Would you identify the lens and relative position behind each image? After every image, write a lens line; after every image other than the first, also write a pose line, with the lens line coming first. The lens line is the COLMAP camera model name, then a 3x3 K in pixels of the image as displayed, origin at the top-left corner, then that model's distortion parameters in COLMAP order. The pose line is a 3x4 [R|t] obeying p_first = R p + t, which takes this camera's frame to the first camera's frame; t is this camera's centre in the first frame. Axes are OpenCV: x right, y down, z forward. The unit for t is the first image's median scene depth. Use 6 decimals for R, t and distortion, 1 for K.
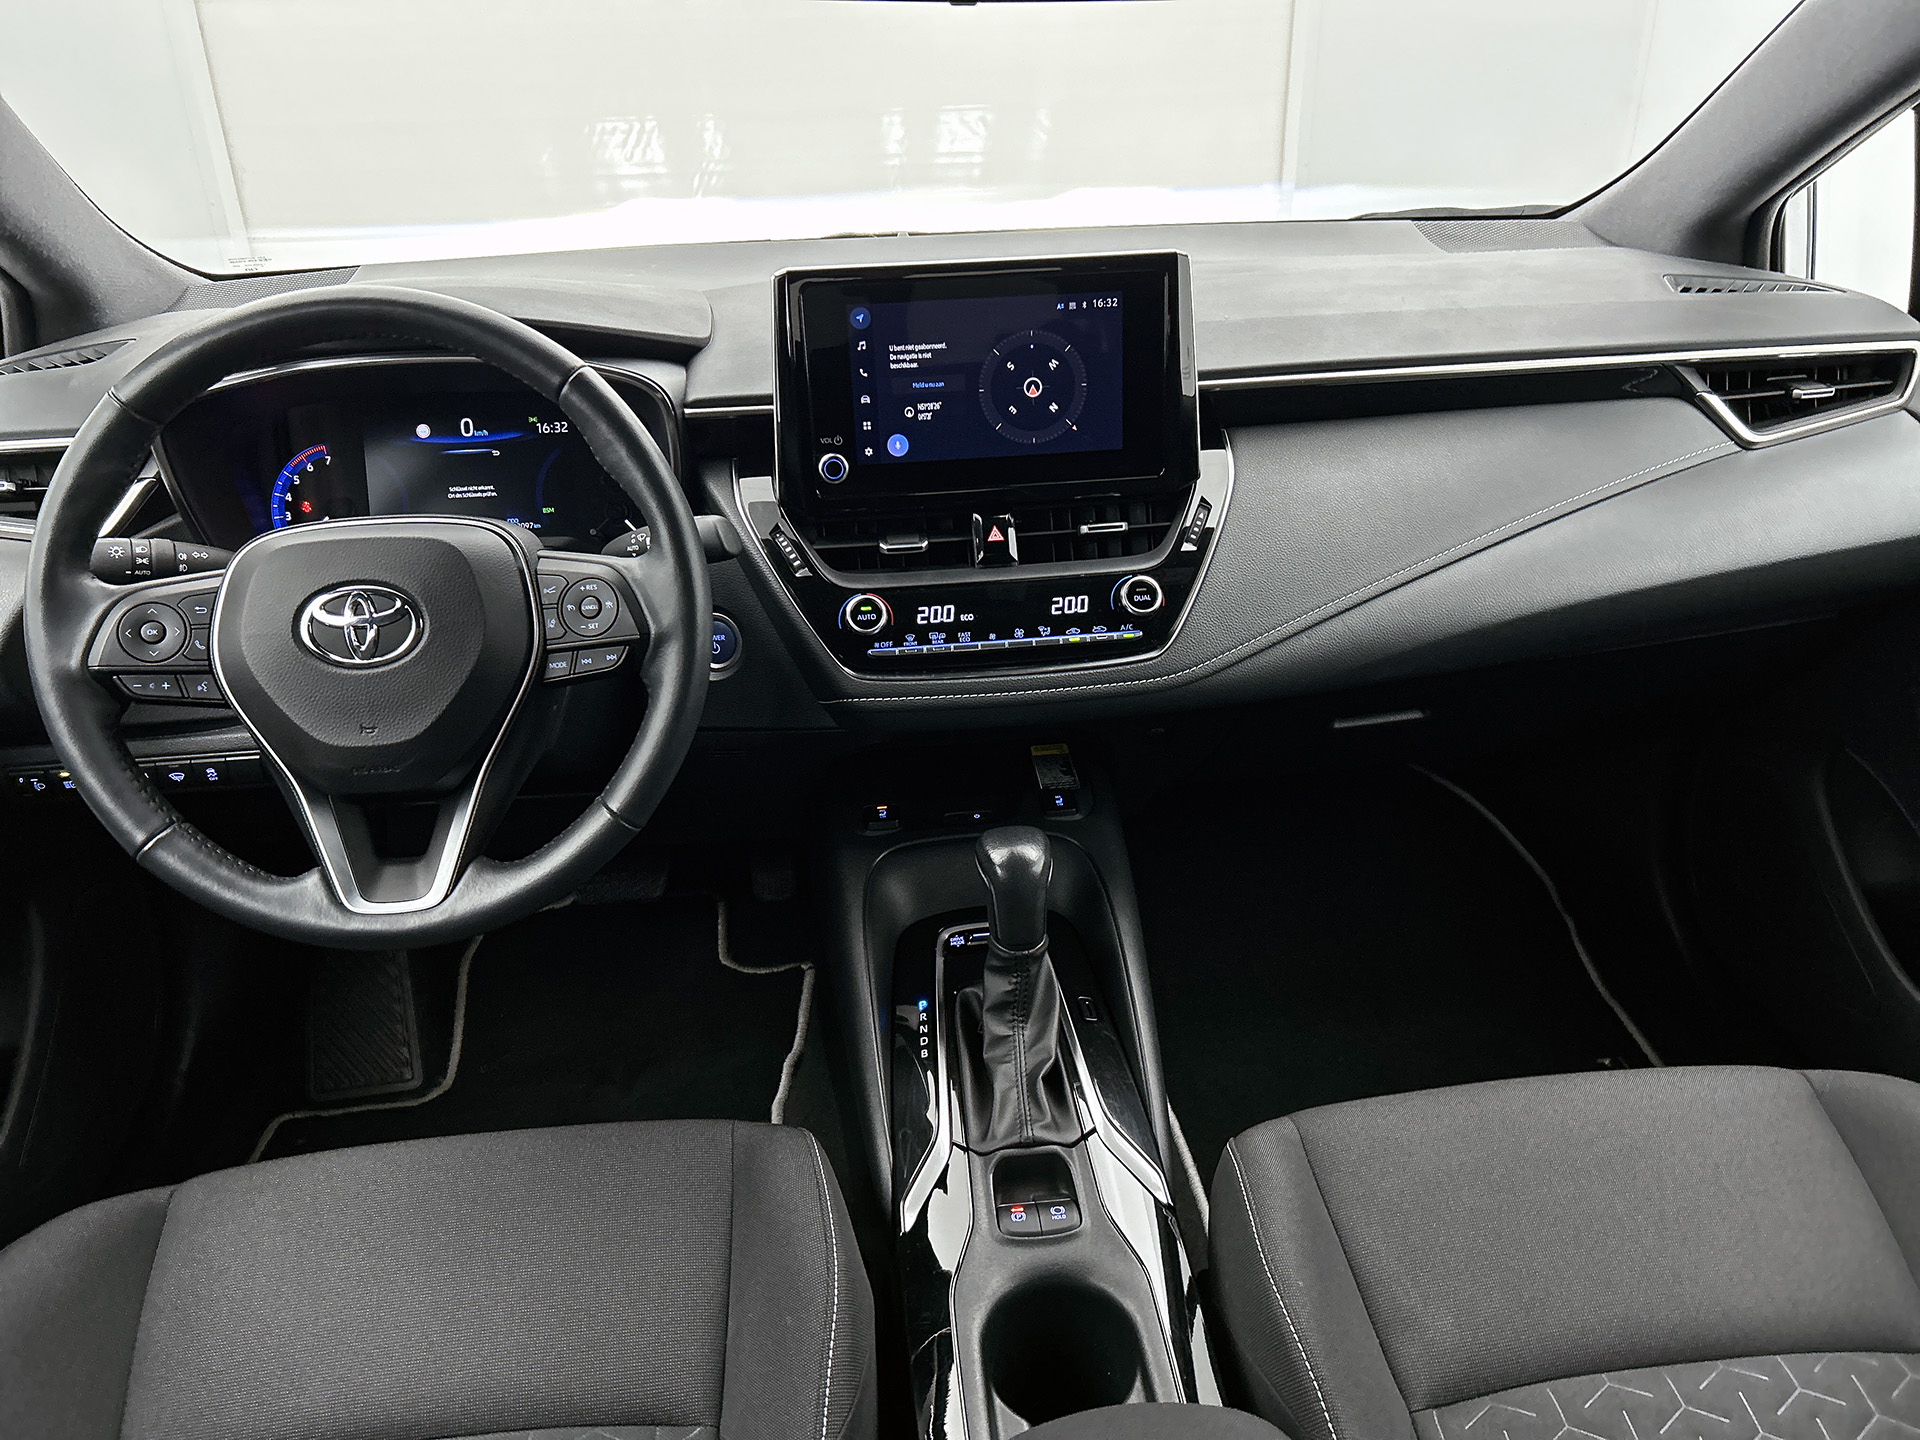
lens RADIAL K [[1438.8, 0, 954.9], [0, 1438.8, 750.3], [0, 0, 1]] dist [0.008982, 0.002623]
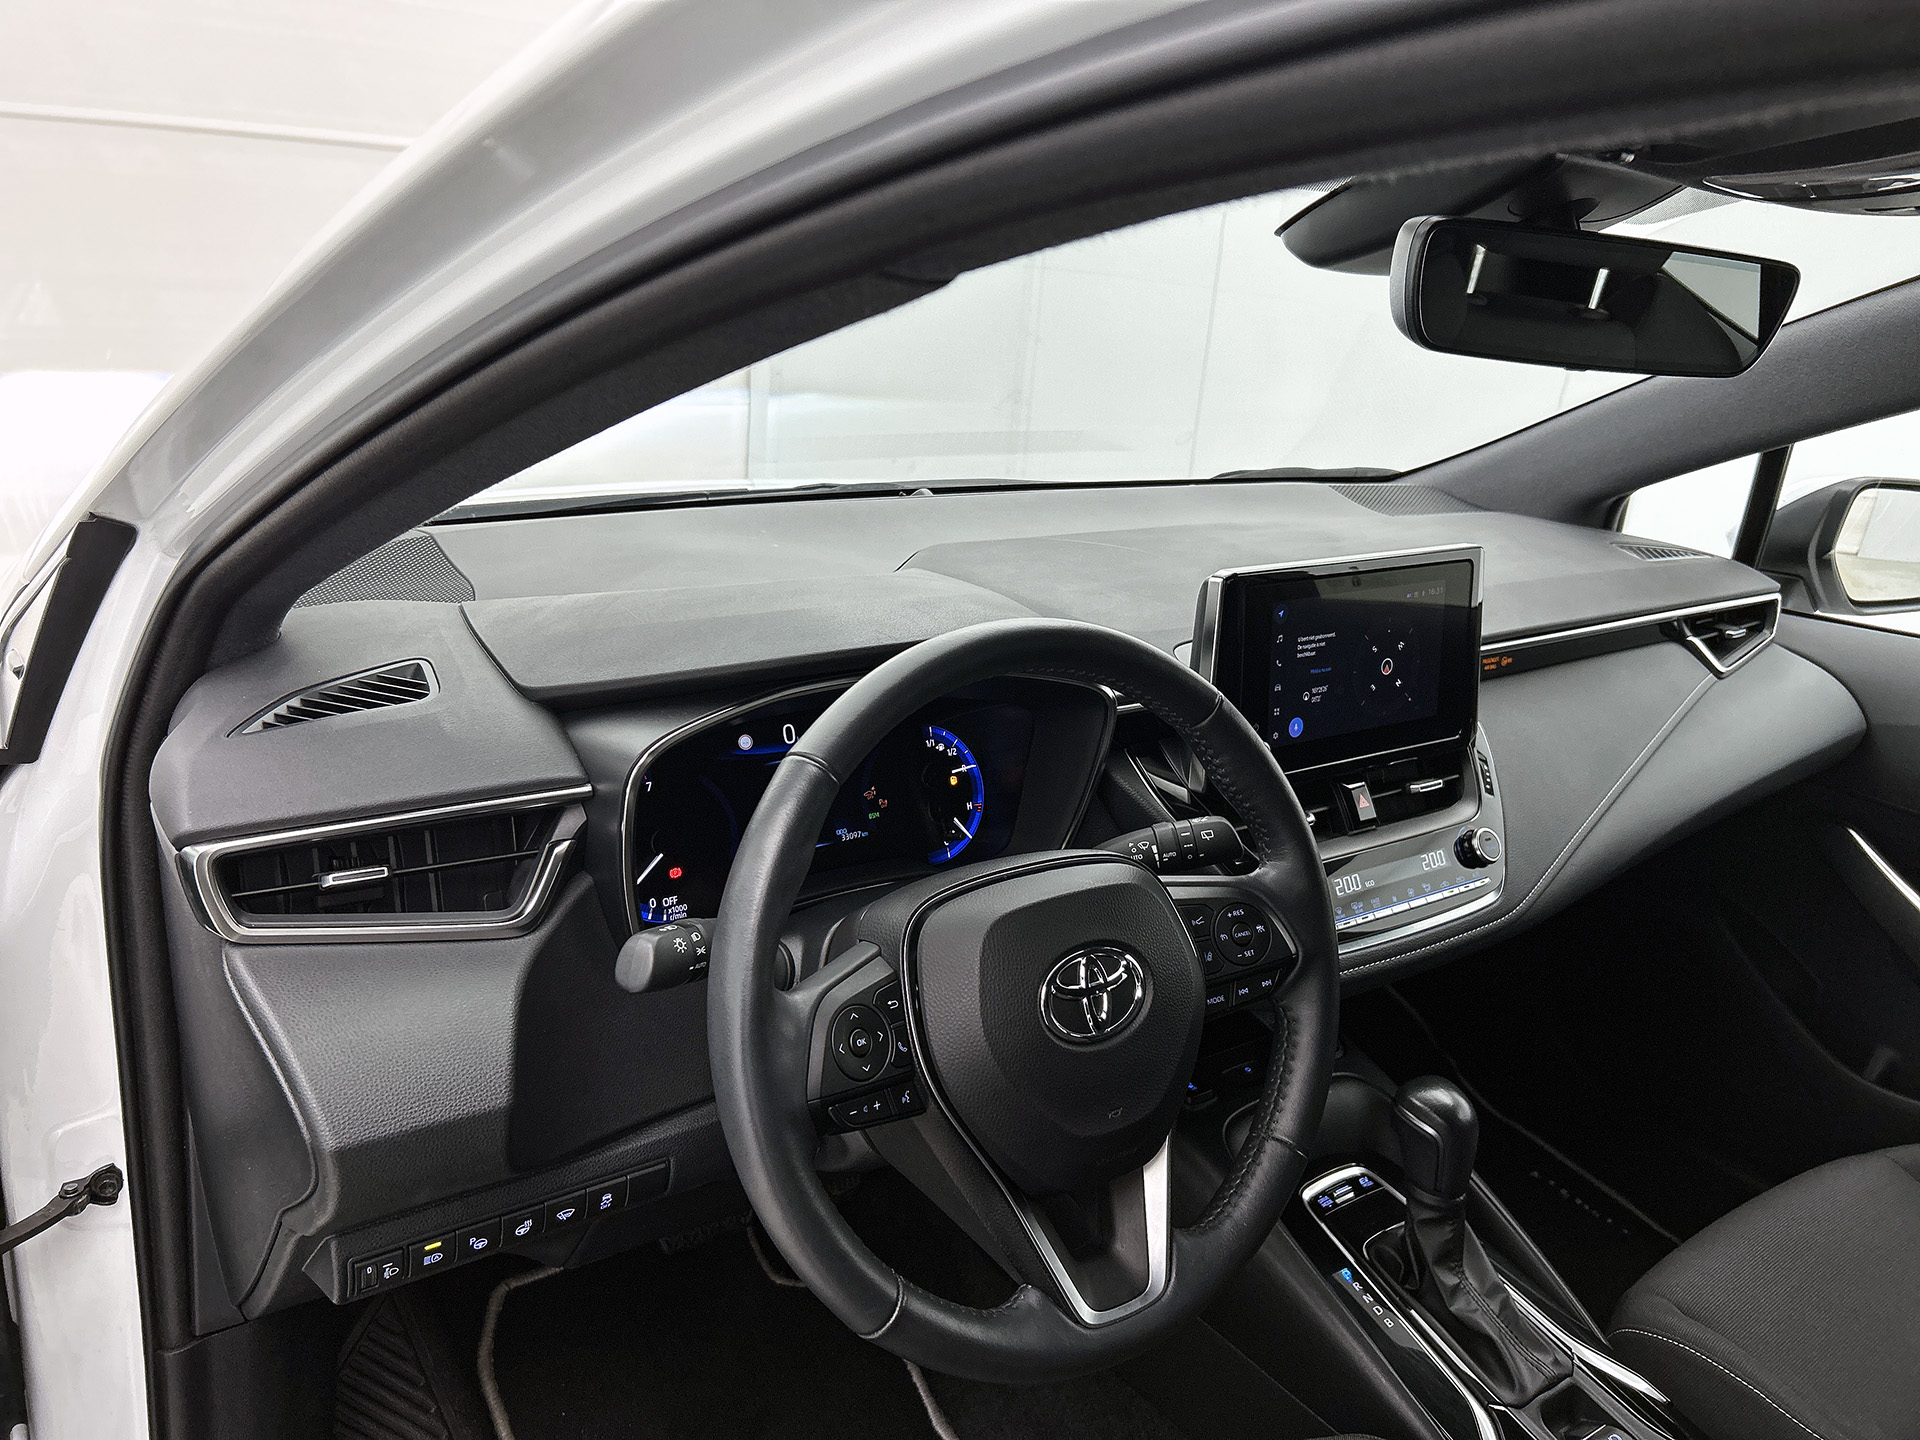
lens RADIAL K [[1424.8, 0, 958.3], [0, 1424.8, 682.0], [0, 0, 1]] dist [-0.002200, -0.004393]
pose [[0.881126, -0.060533, 0.468992, -0.850240], [0.134715, 0.982809, -0.126247, -0.168481], [-0.453287, 0.174419, 0.874133, 0.229449]]
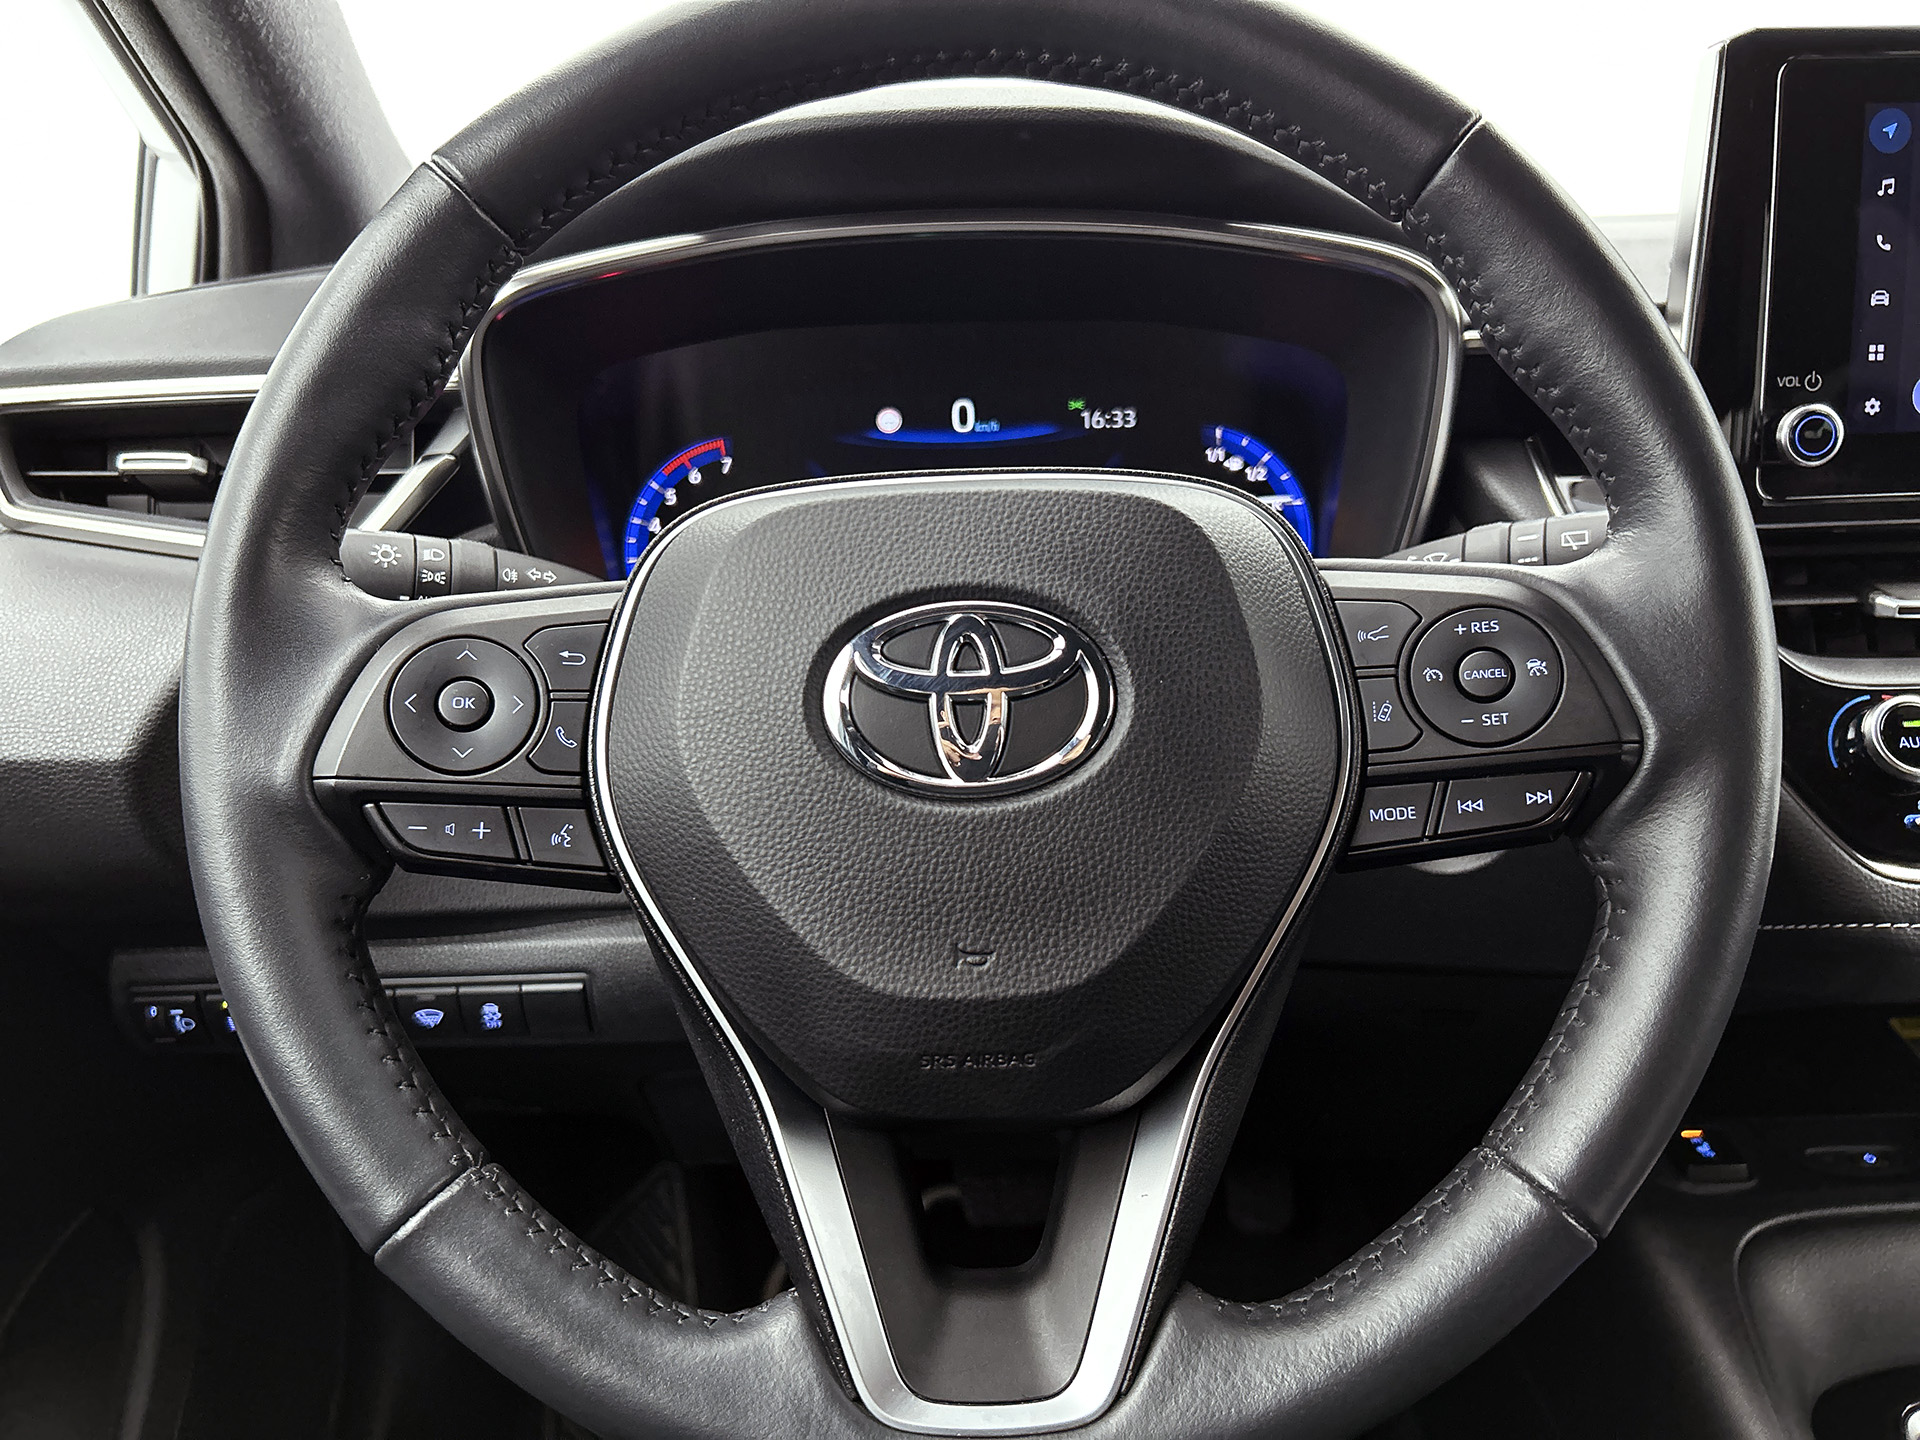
lens RADIAL K [[1461.9, 0, 959.8], [0, 1461.9, 746.5], [0, 0, 1]] dist [0.128900, -0.232712]
pose [[0.994222, 0.026572, -0.104005, -0.356073], [-0.041466, 0.988740, -0.143782, -0.012339], [0.099013, 0.147264, 0.984129, 0.572188]]
